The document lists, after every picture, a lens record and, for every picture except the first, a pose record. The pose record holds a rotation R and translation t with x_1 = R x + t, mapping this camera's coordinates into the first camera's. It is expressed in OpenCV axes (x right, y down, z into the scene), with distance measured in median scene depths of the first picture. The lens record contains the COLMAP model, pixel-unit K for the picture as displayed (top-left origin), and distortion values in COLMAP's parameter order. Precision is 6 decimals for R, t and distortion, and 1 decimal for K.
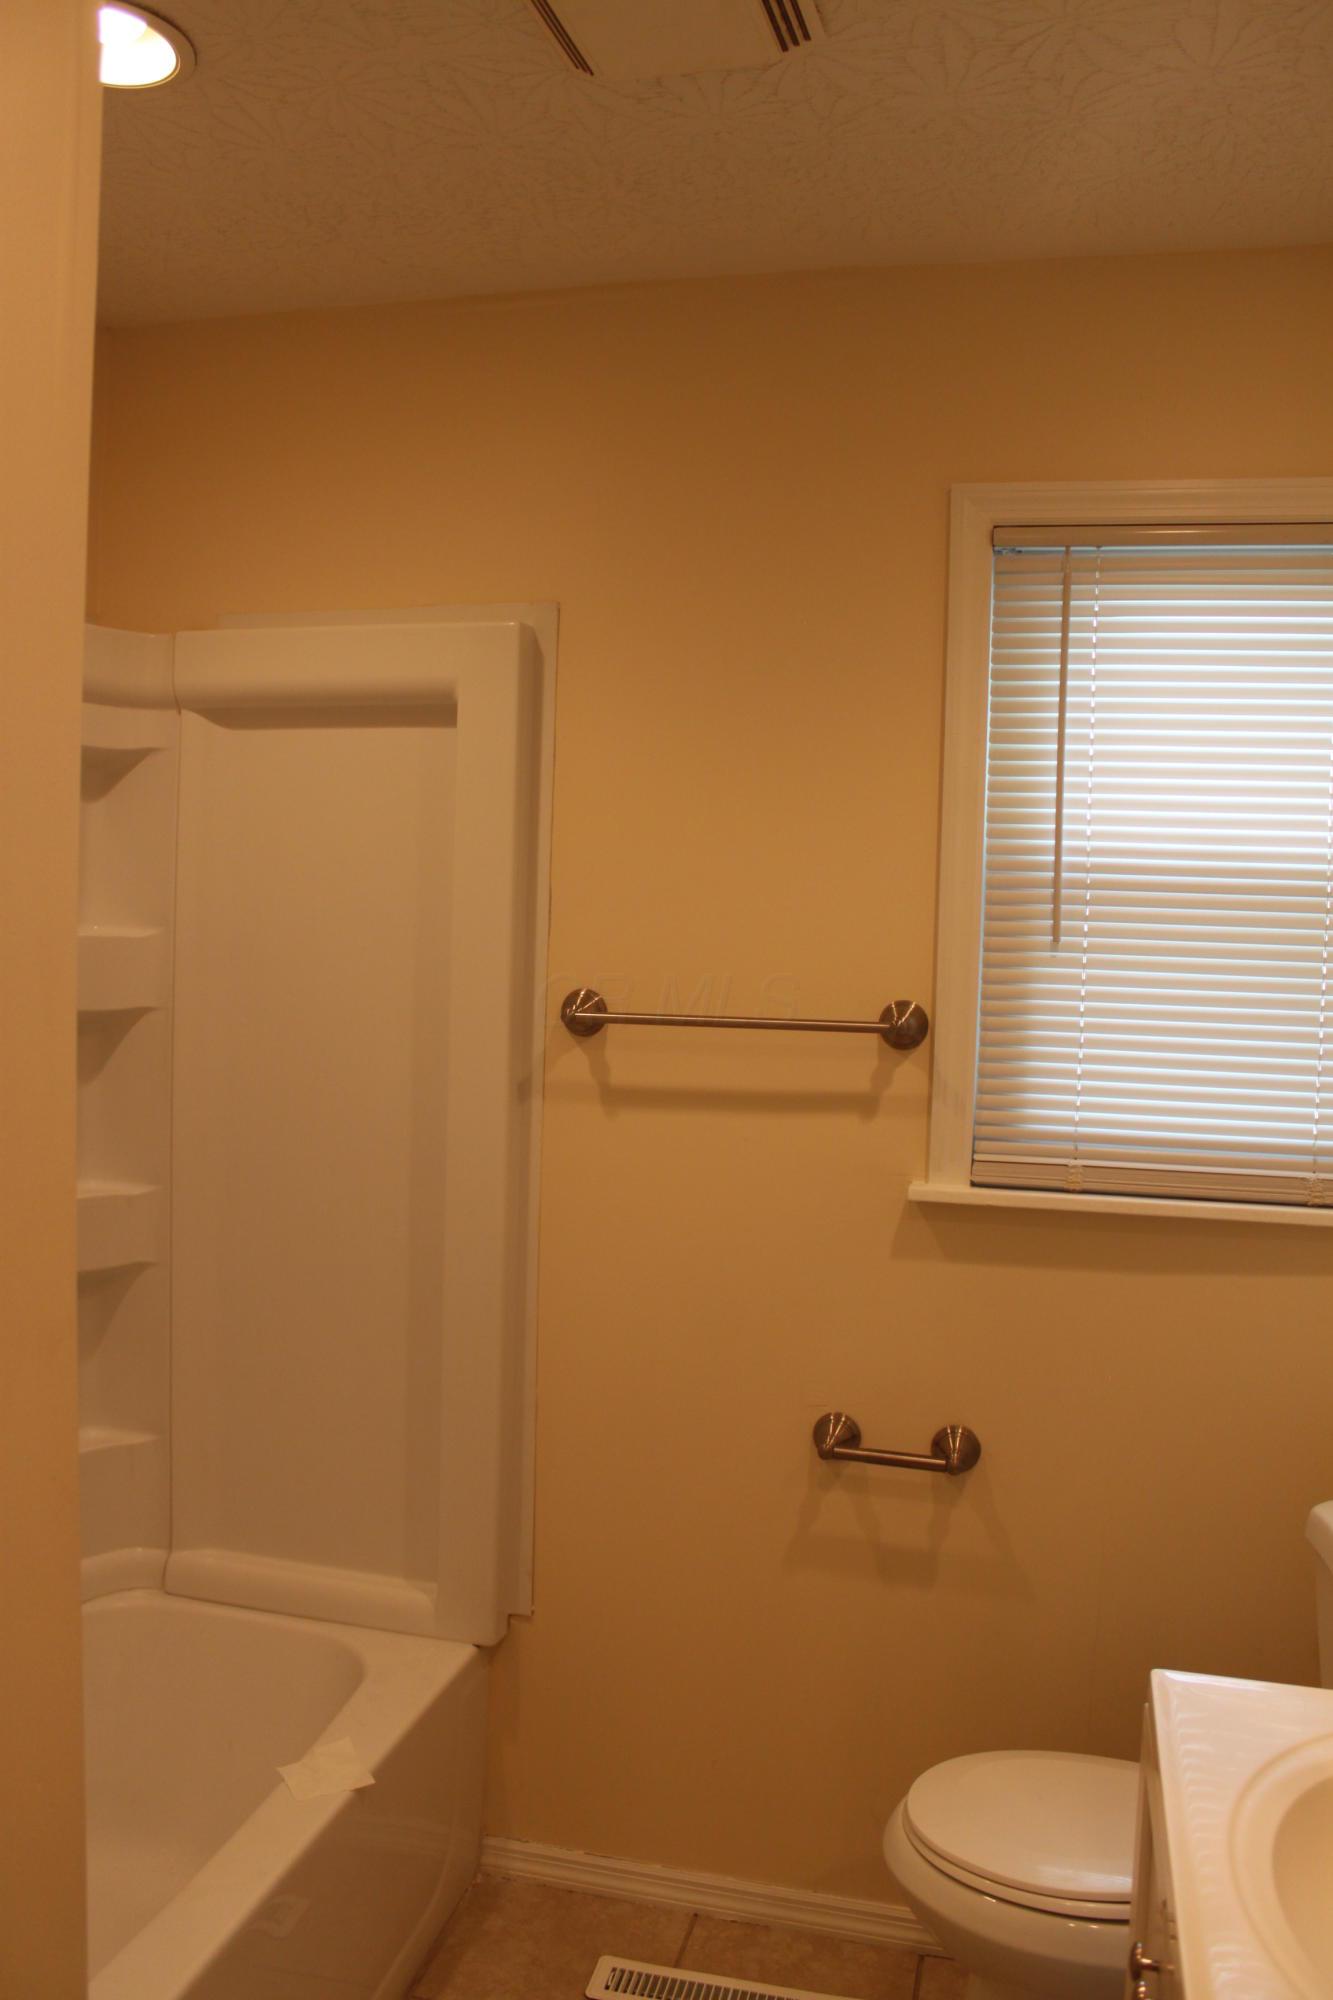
lens RADIAL K [[1654.9, 0, 666.5], [0, 1654.9, 1000.0], [0, 0, 1]] dist [-0.172507, 0.165319]
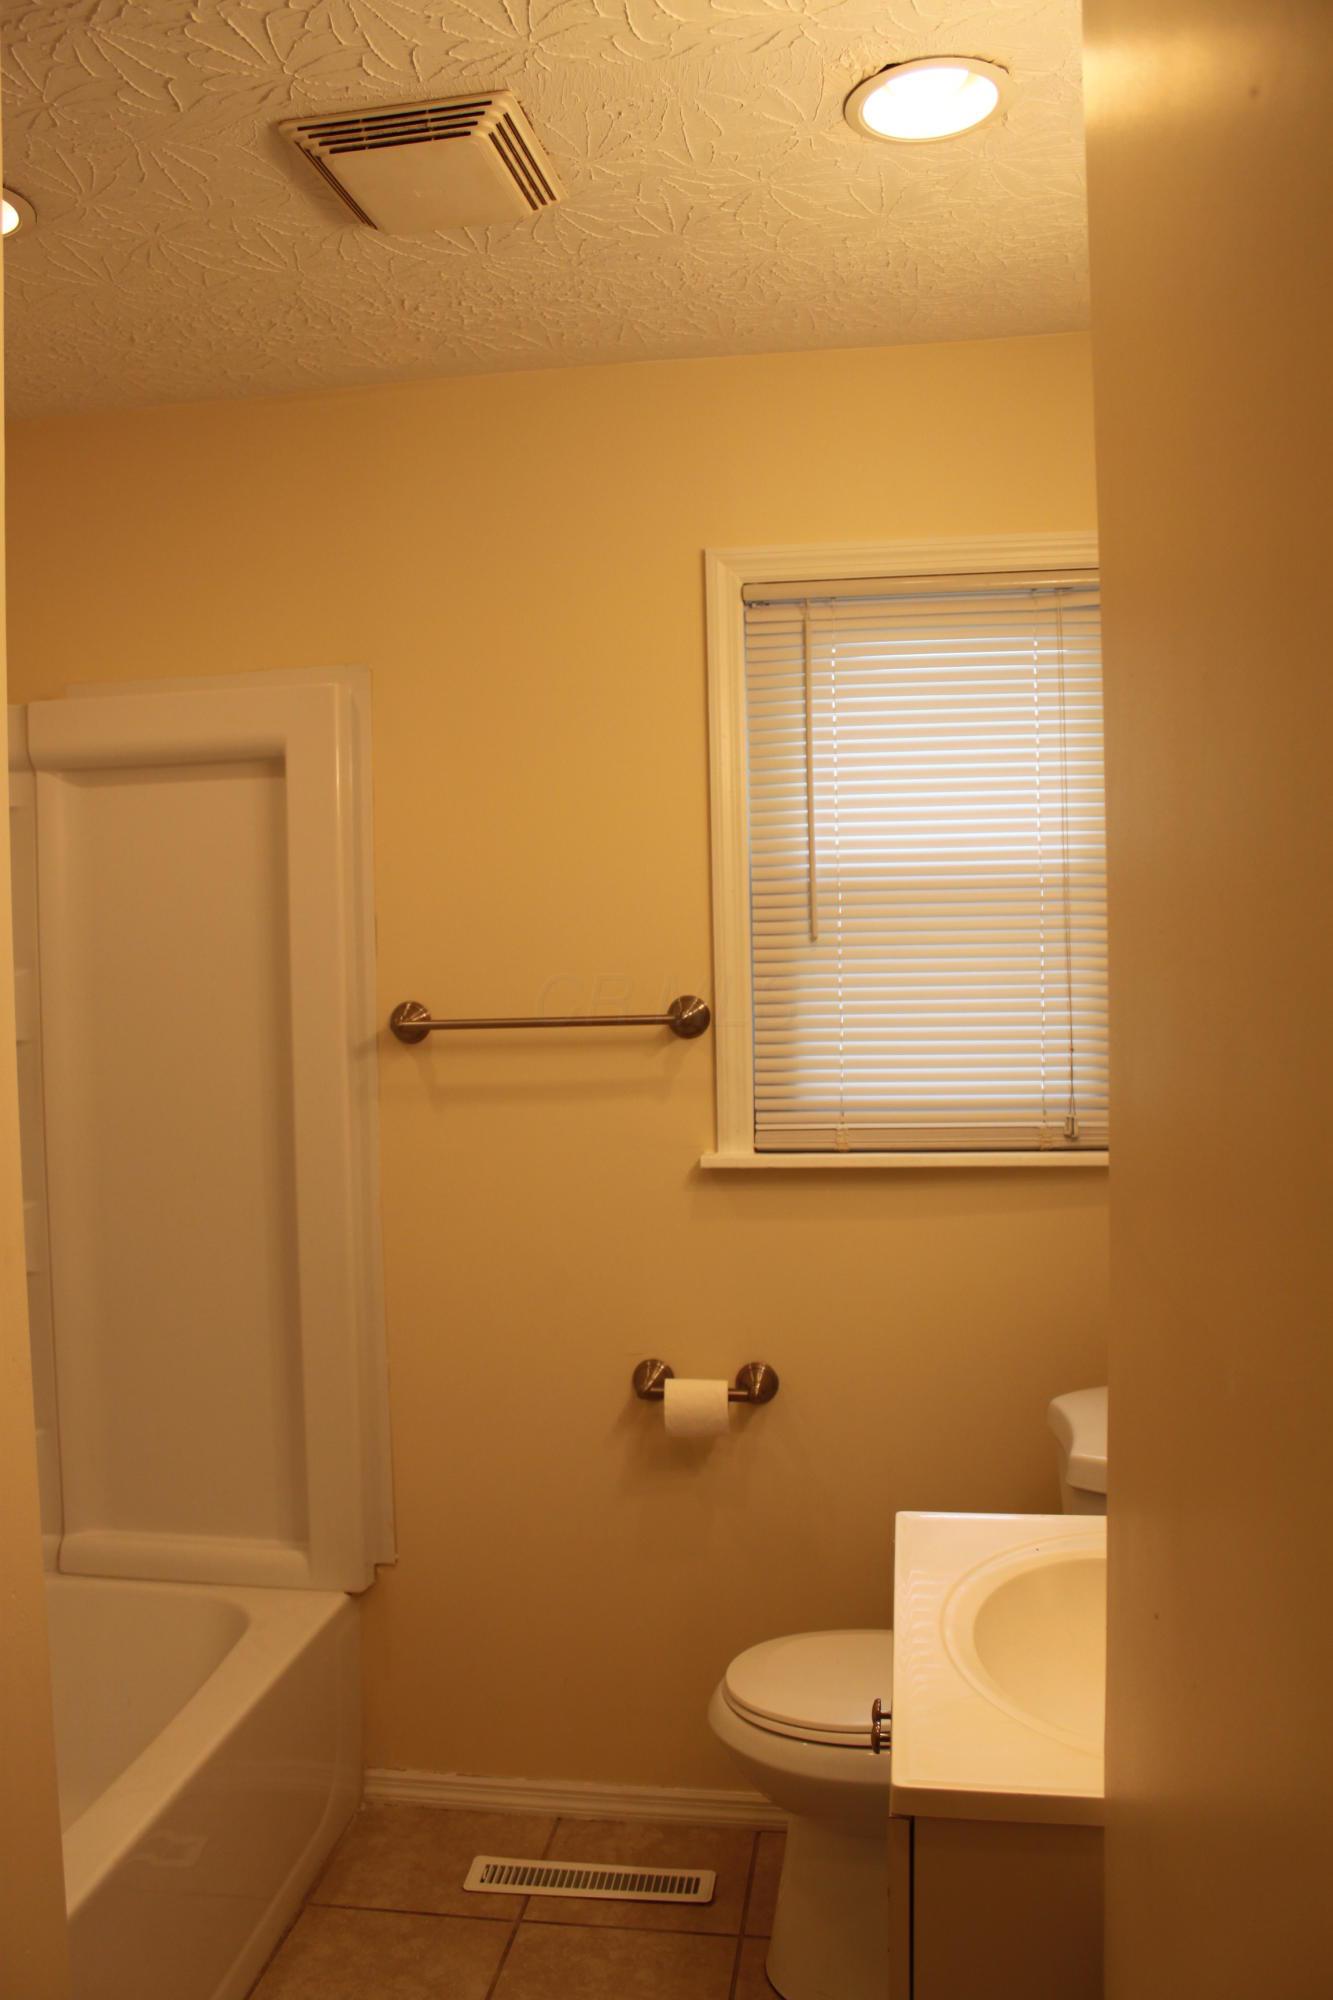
lens RADIAL K [[1654.9, 0, 666.5], [0, 1654.9, 1000.0], [0, 0, 1]] dist [-0.172507, 0.165319]
pose [[0.993955, -0.053847, 0.095673, 0.018017], [0.055711, 0.998303, -0.016924, 0.022090], [-0.094600, 0.022151, 0.995269, -0.152631]]
